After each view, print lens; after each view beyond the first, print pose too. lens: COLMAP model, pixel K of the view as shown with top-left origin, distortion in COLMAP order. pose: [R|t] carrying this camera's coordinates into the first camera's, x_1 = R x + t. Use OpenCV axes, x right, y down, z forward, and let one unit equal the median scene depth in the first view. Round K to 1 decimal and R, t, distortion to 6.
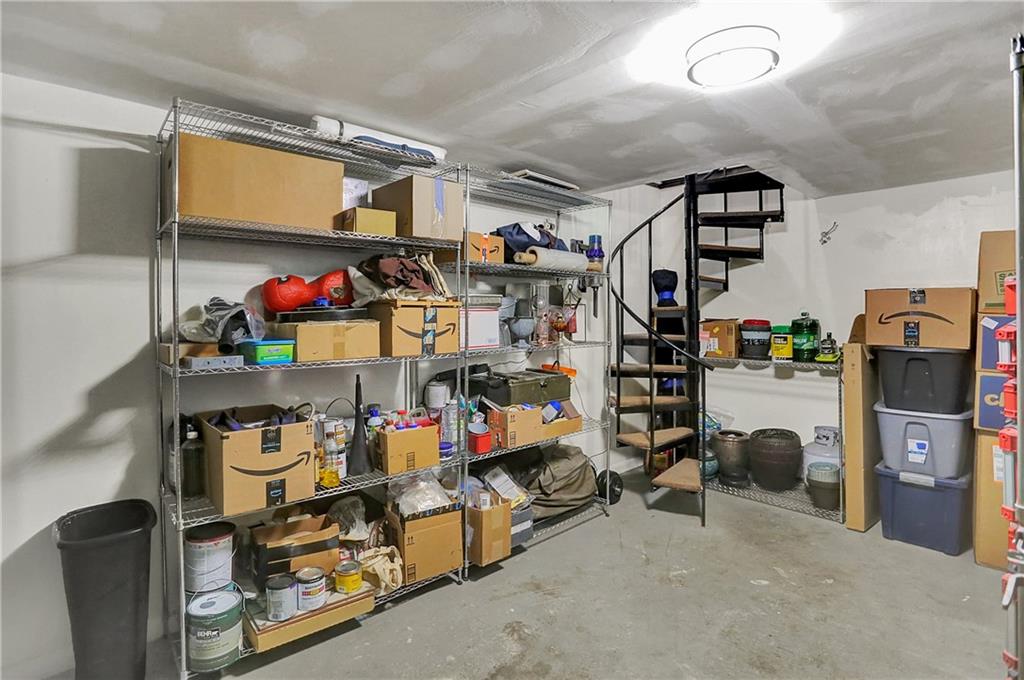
lens RADIAL K [[513.6, 0, 515.7], [0, 513.6, 332.3], [0, 0, 1]] dist [-0.066650, 0.031566]
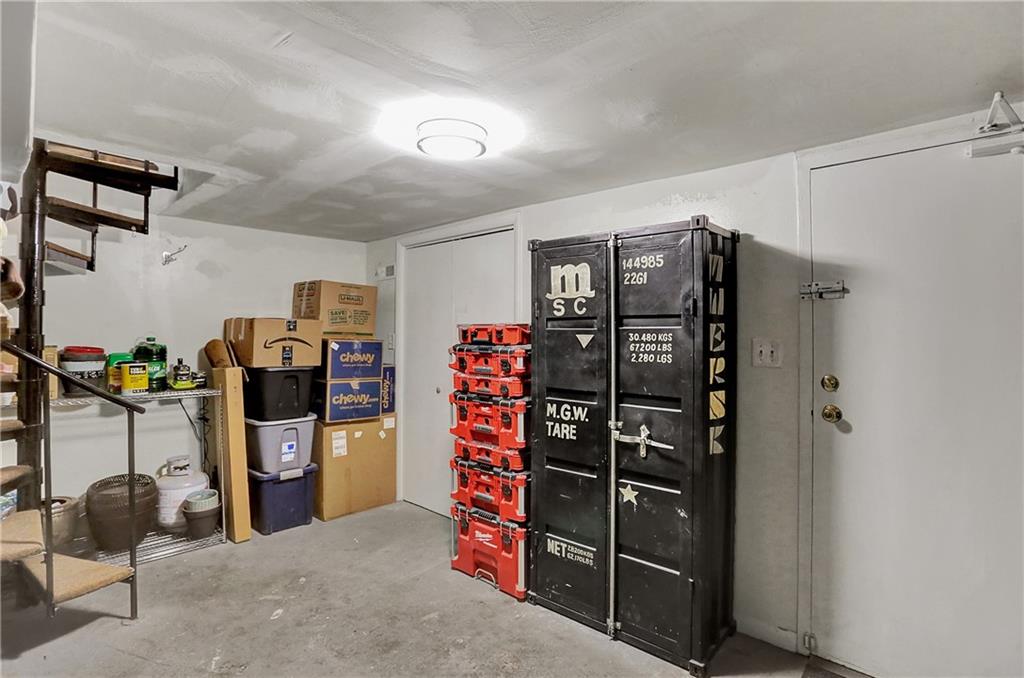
lens RADIAL K [[513.6, 0, 515.7], [0, 513.6, 331.3], [0, 0, 1]] dist [-0.066650, 0.031566]
pose [[-0.080644, 0.010920, 0.996683, -0.486836], [0.031322, 0.999474, -0.008416, -0.029129], [-0.996251, 0.030539, -0.080943, 0.544258]]
